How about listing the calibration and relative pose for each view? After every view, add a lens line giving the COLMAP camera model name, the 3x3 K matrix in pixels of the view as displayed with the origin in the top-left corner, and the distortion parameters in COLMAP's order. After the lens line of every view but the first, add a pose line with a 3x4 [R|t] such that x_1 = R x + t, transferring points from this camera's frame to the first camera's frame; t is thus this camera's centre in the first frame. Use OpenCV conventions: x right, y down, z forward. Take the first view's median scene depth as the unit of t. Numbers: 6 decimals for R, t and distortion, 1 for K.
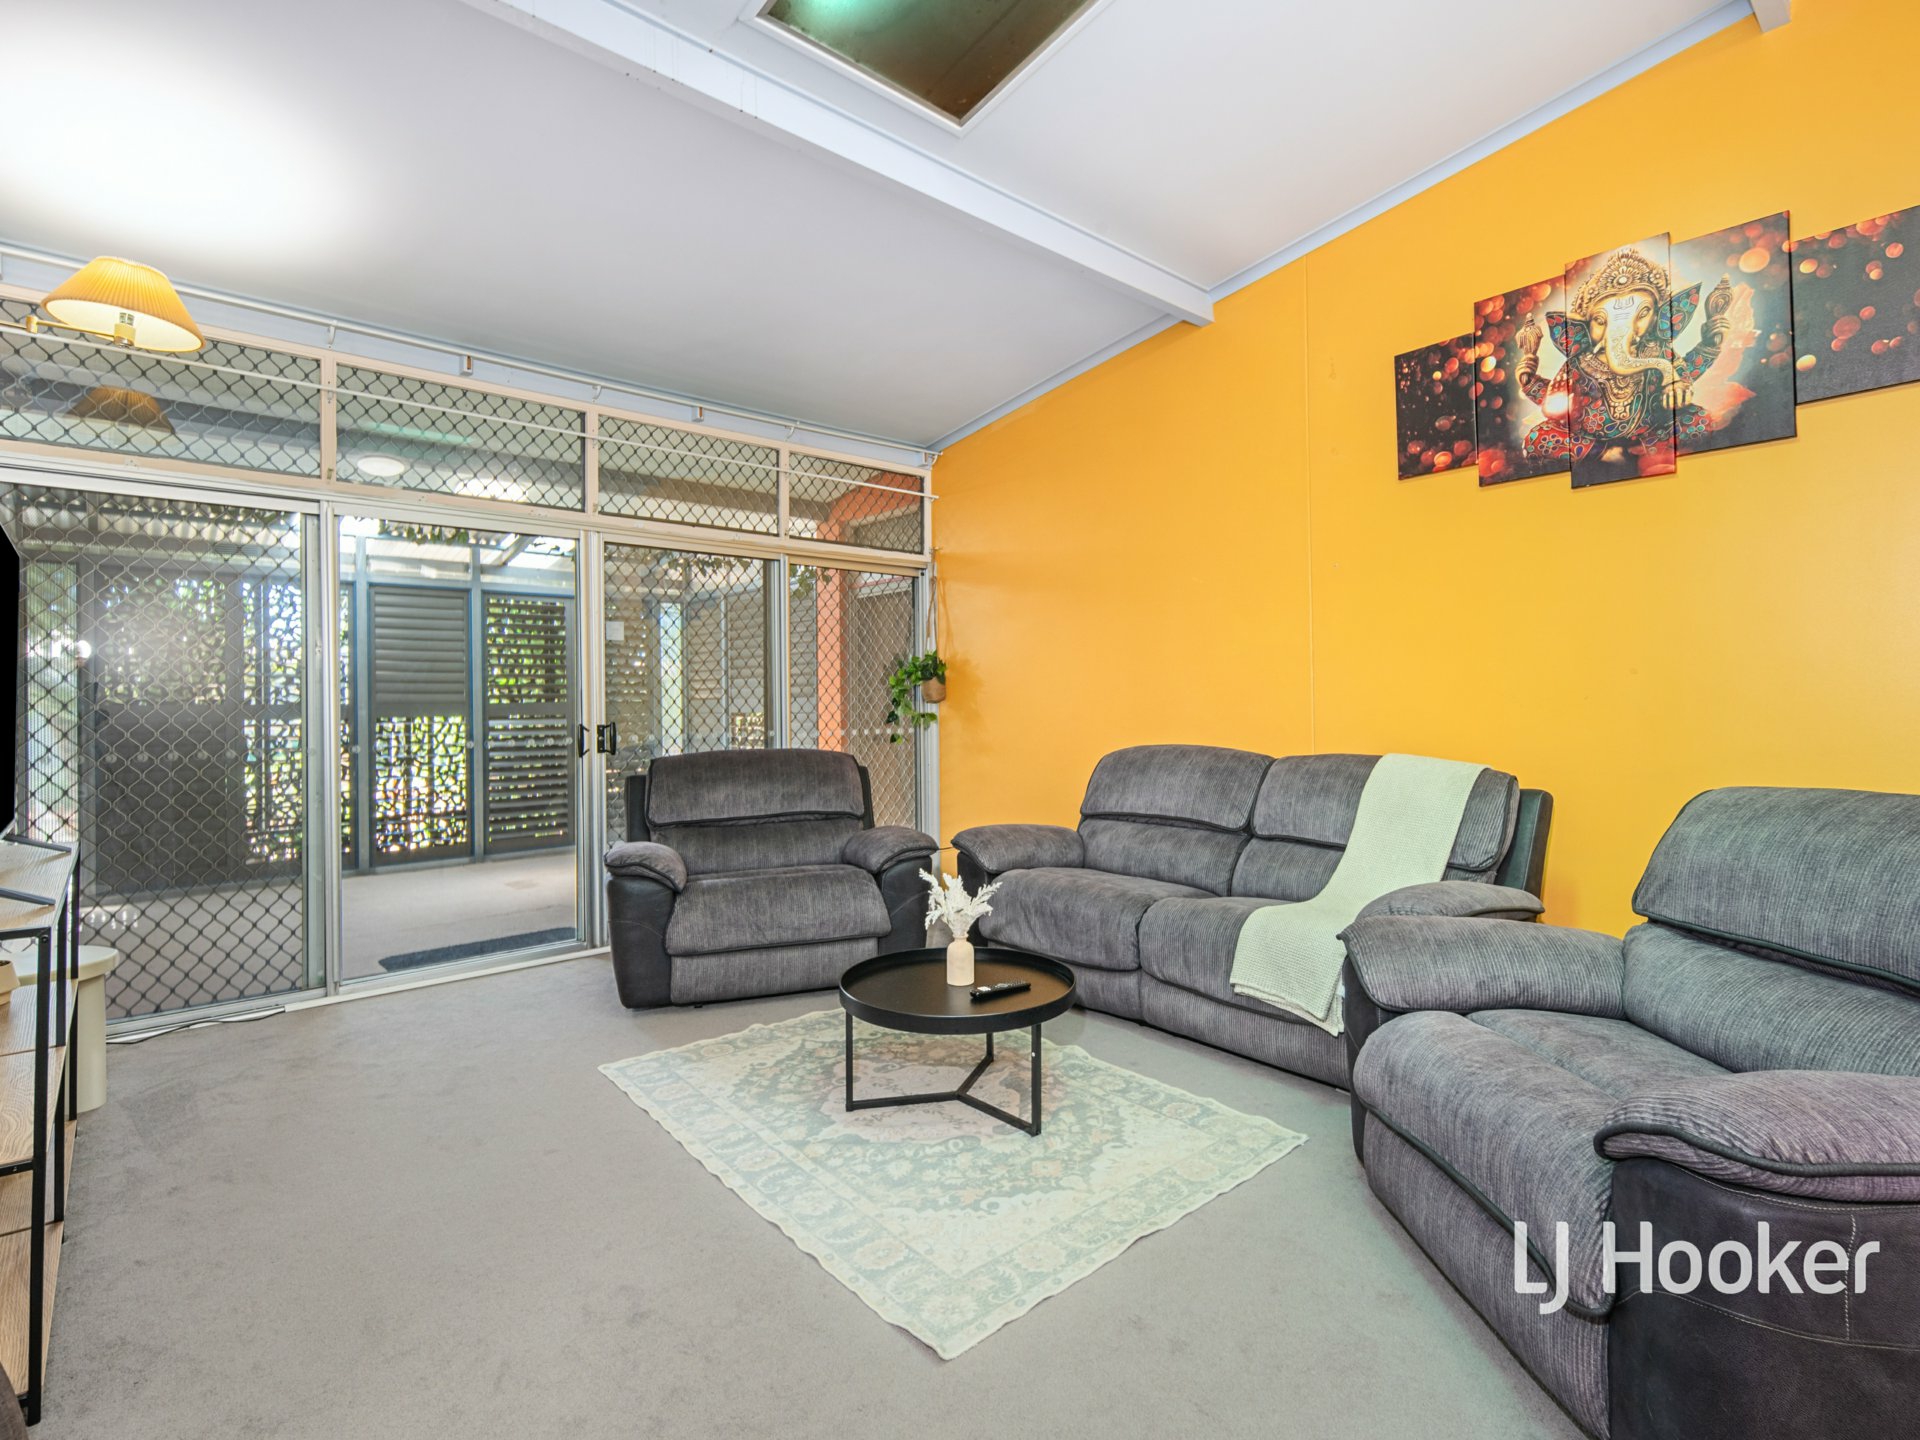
lens RADIAL K [[954.2, 0, 957.9], [0, 954.2, 708.9], [0, 0, 1]] dist [-0.004342, -0.001168]
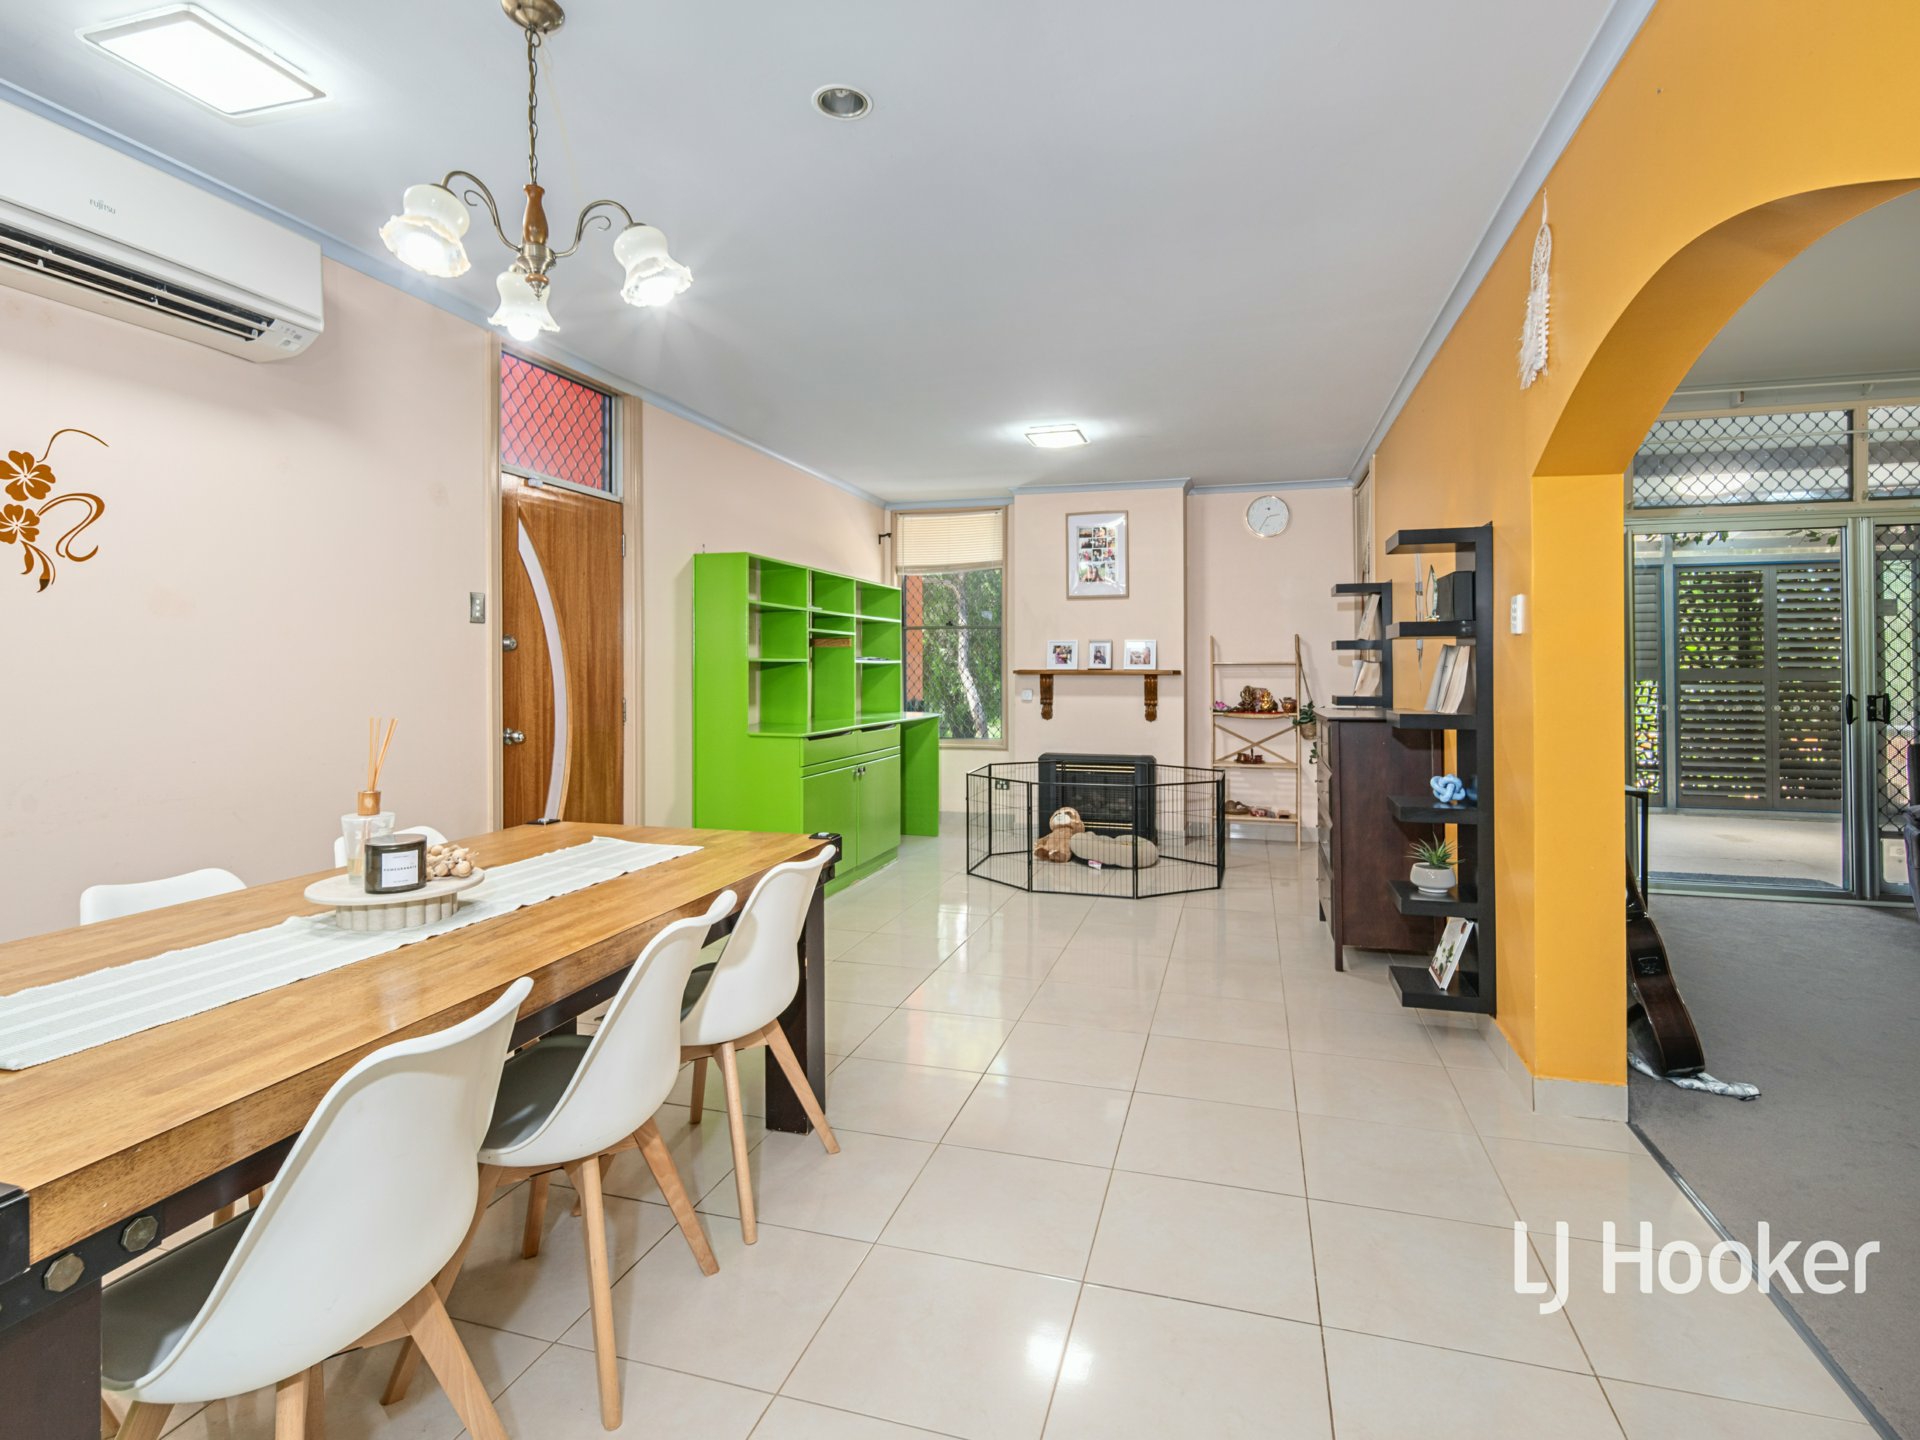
lens RADIAL K [[954.2, 0, 974.3], [0, 954.2, 660.8], [0, 0, 1]] dist [-0.004342, -0.001168]
pose [[0.531913, 0.005691, -0.846780, -0.001675], [-0.010034, 0.999950, 0.000417, -0.007375], [0.846740, 0.008275, 0.531943, -0.252931]]
